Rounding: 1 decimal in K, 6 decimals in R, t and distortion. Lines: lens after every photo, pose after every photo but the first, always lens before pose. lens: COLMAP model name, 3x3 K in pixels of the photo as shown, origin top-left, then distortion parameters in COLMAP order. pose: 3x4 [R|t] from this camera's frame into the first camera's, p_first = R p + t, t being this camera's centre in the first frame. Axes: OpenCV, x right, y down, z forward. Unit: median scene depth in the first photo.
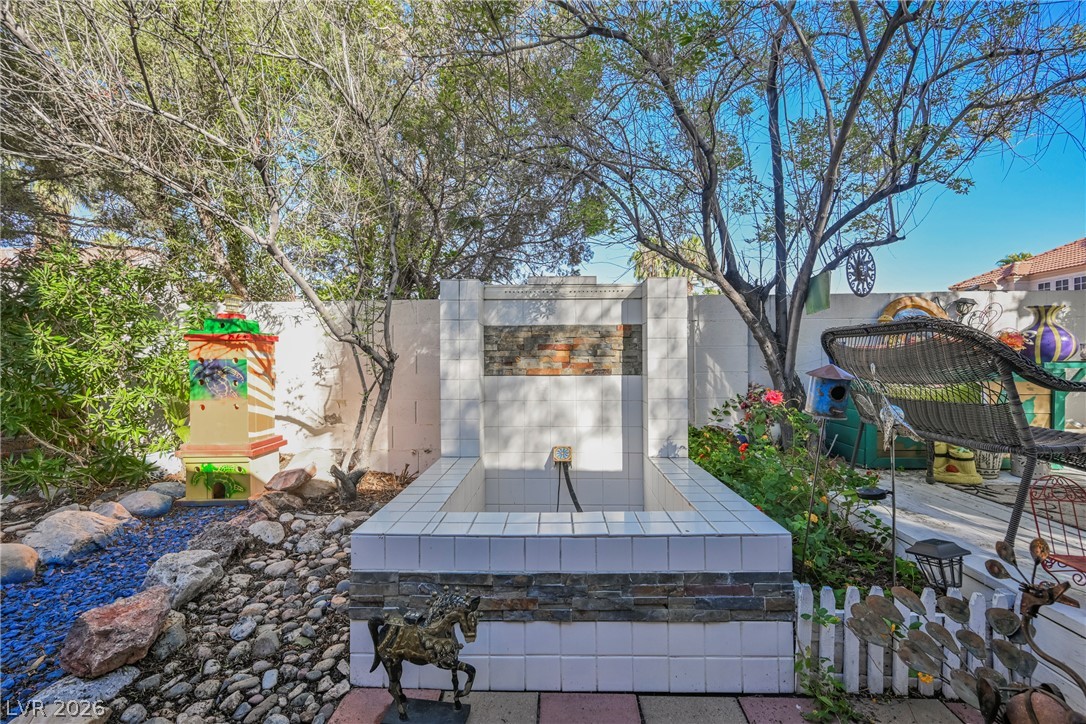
lens RADIAL K [[478.5, 0, 547.1], [0, 478.5, 361.8], [0, 0, 1]] dist [0.004987, -0.001303]
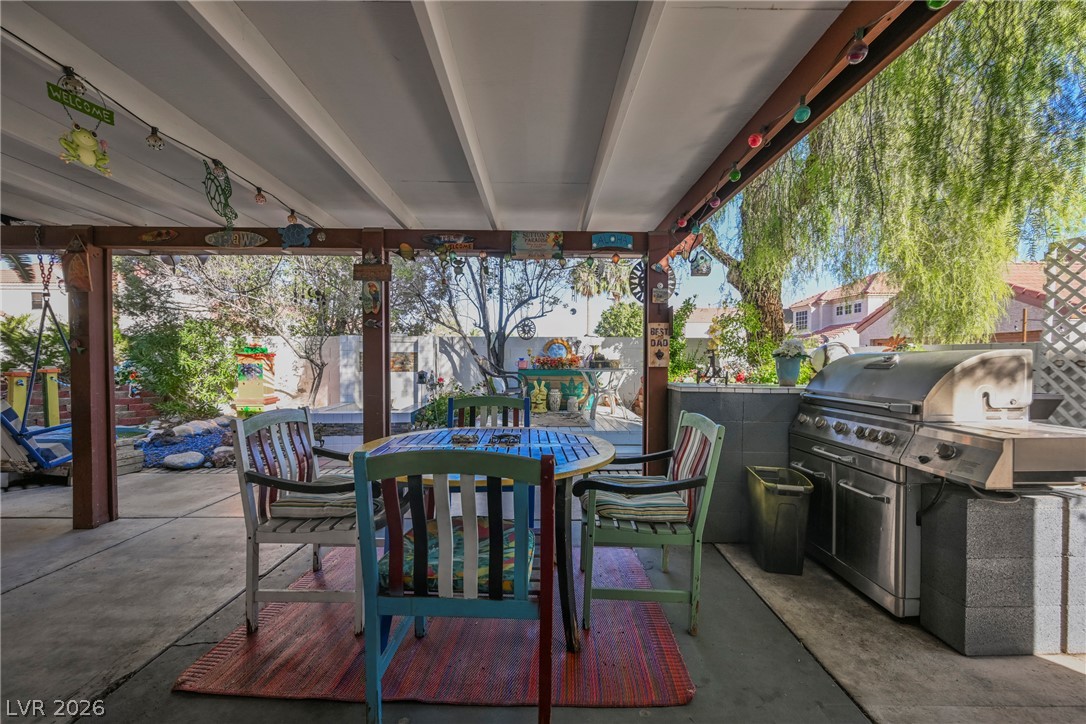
lens RADIAL K [[422.9, 0, 554.5], [0, 422.9, 364.5], [0, 0, 1]] dist [-0.001247, -0.000174]
pose [[0.998020, 0.007787, 0.062411, 0.775876], [-0.009037, 0.999764, 0.019774, -0.065125], [-0.062243, -0.020299, 0.997855, -1.327501]]
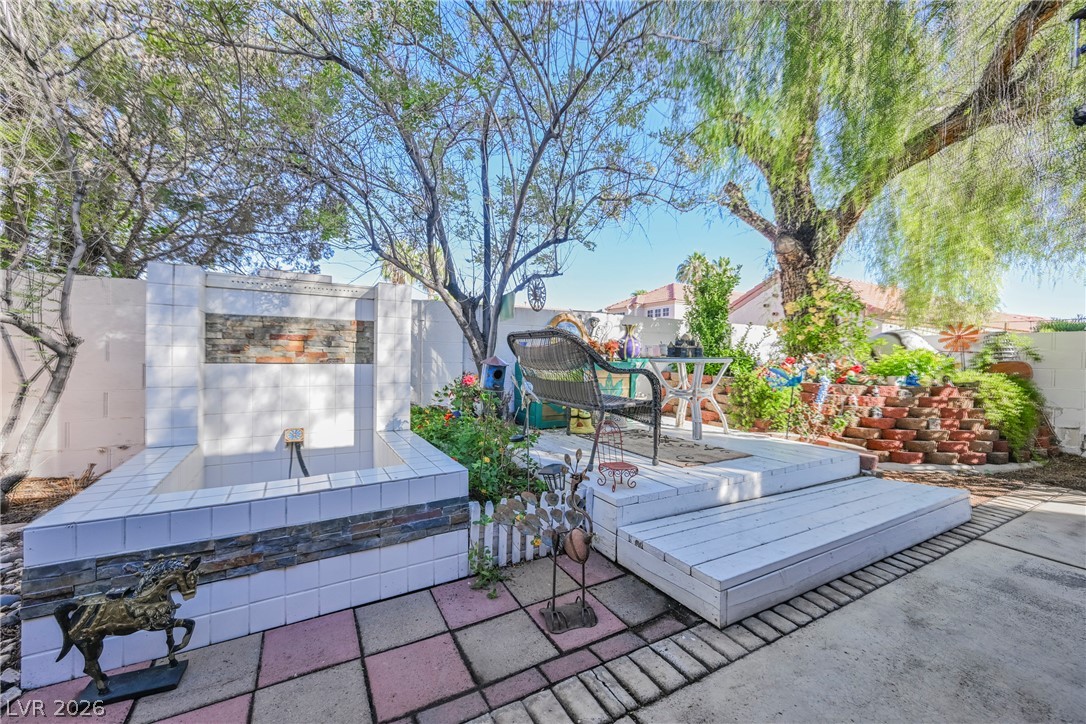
lens RADIAL K [[422.9, 0, 544.0], [0, 422.9, 361.3], [0, 0, 1]] dist [-0.001247, -0.000174]
pose [[0.852782, 0.012559, 0.522116, 0.011214], [-0.020407, 0.999749, 0.009282, 0.003139], [-0.521868, -0.018570, 0.852824, -0.120495]]
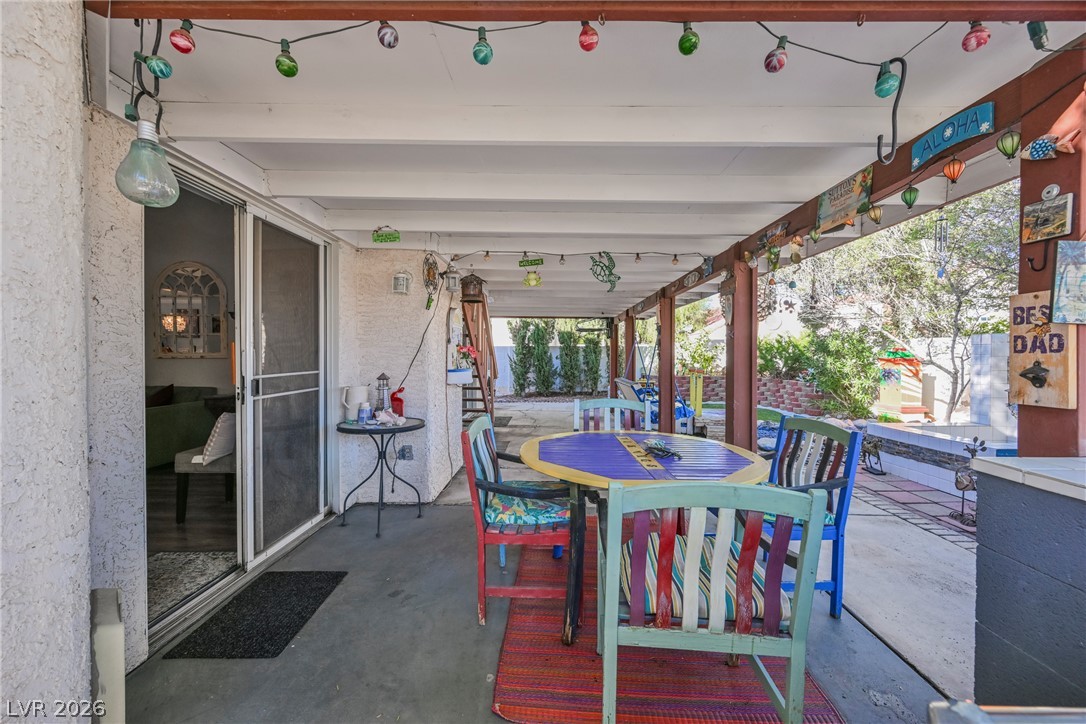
lens RADIAL K [[422.9, 0, 546.5], [0, 422.9, 366.1], [0, 0, 1]] dist [-0.001247, -0.000174]
pose [[0.032194, 0.029256, -0.999053, 1.443487], [0.002098, 0.999567, 0.029339, -0.090092], [0.999479, -0.003041, 0.032118, -0.814353]]
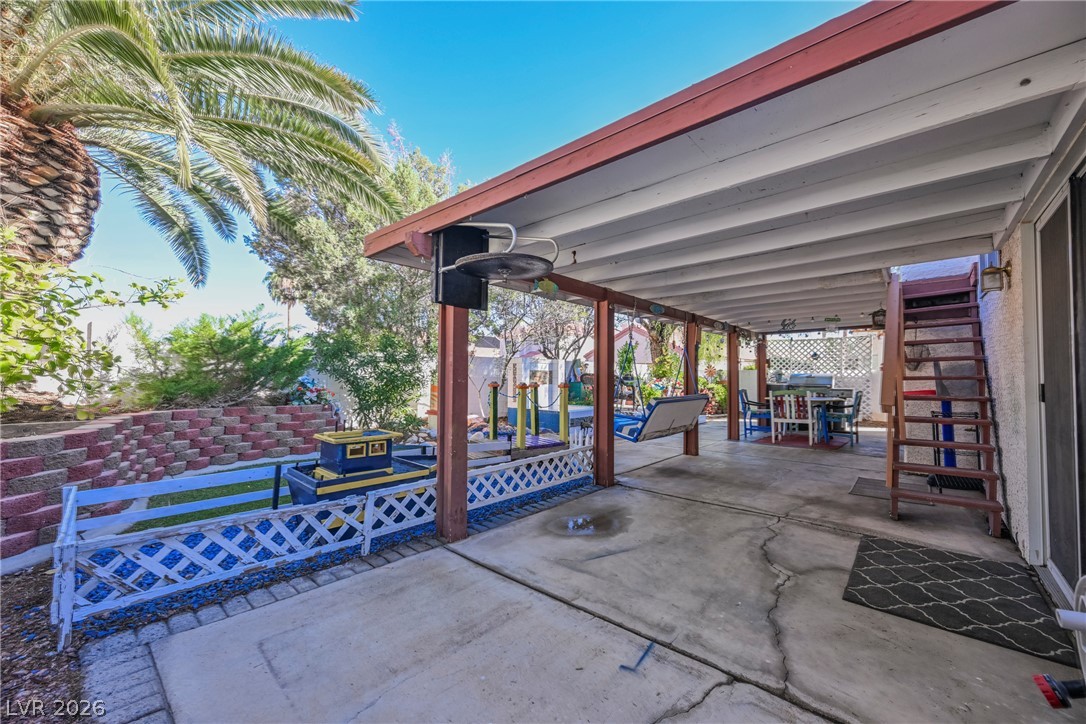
lens RADIAL K [[422.9, 0, 538.9], [0, 422.9, 367.0], [0, 0, 1]] dist [-0.001247, -0.000174]
pose [[0.630091, 0.025808, 0.776092, -2.418863], [-0.013389, 0.999660, -0.022371, -0.031769], [-0.776406, 0.003705, 0.630222, -0.995279]]
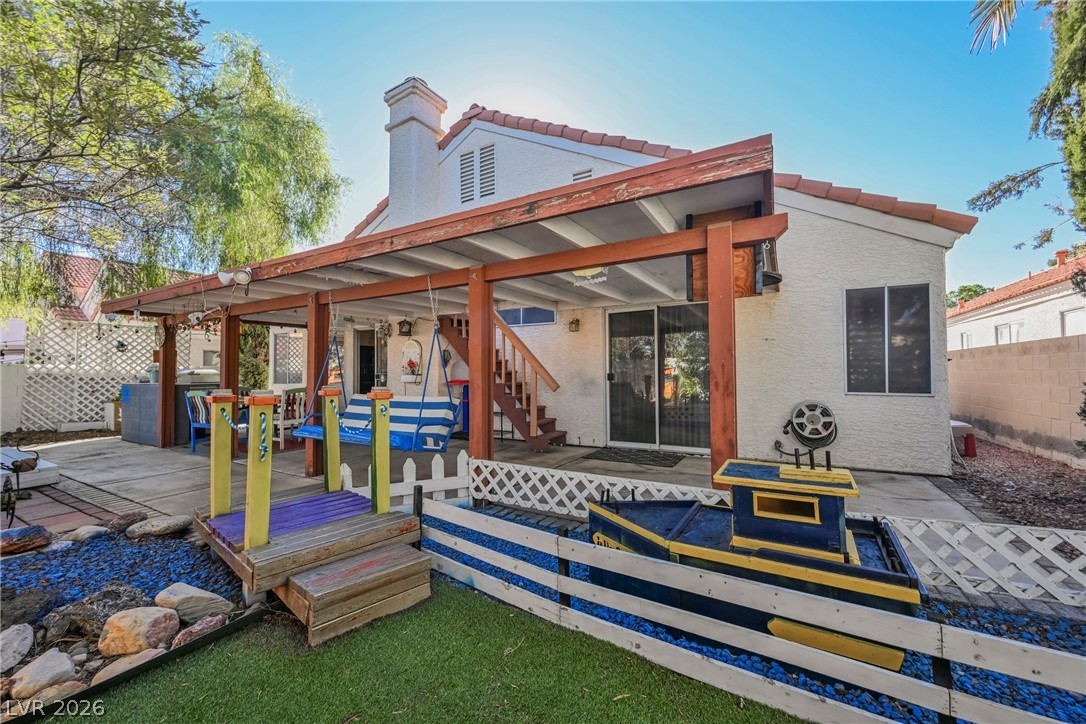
lens RADIAL K [[422.9, 0, 543.6], [0, 422.9, 363.4], [0, 0, 1]] dist [-0.001247, -0.000174]
pose [[-0.889272, 0.021367, 0.456879, -1.819251], [0.011646, 0.999642, -0.024084, -0.027915], [-0.457231, -0.016096, -0.889203, 0.796902]]
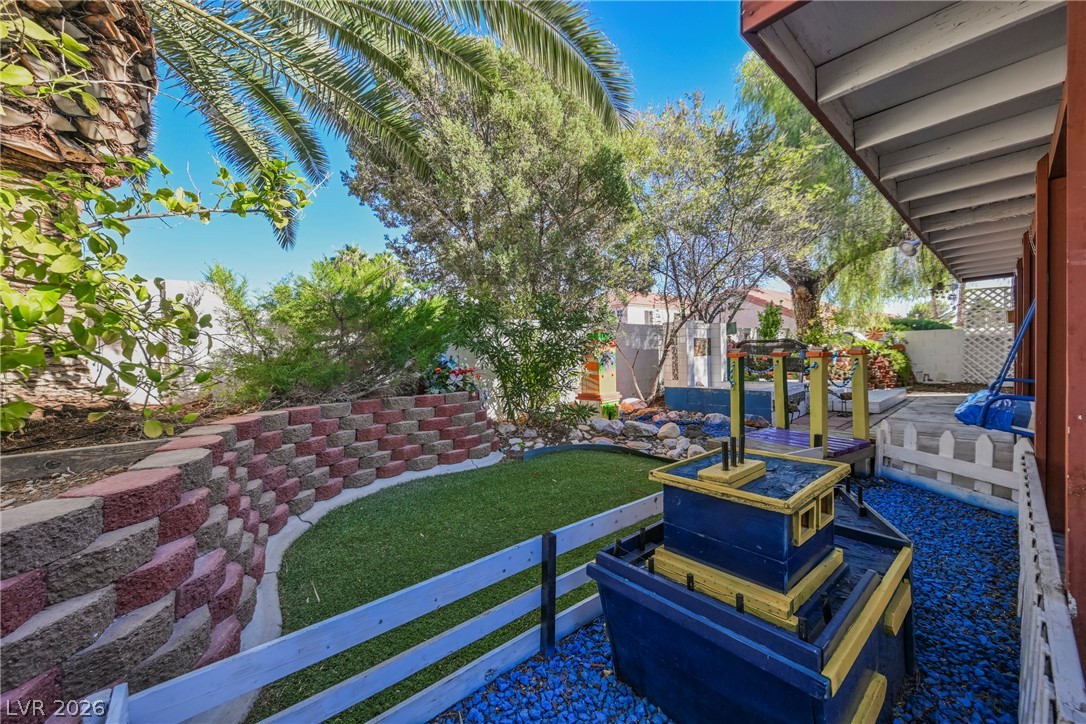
lens RADIAL K [[422.9, 0, 541.4], [0, 422.9, 366.7], [0, 0, 1]] dist [-0.001247, -0.000174]
pose [[0.708367, -0.037293, 0.704859, -2.332437], [0.024486, 0.999301, 0.028263, -0.001981], [-0.705420, -0.002761, 0.708784, -0.093759]]
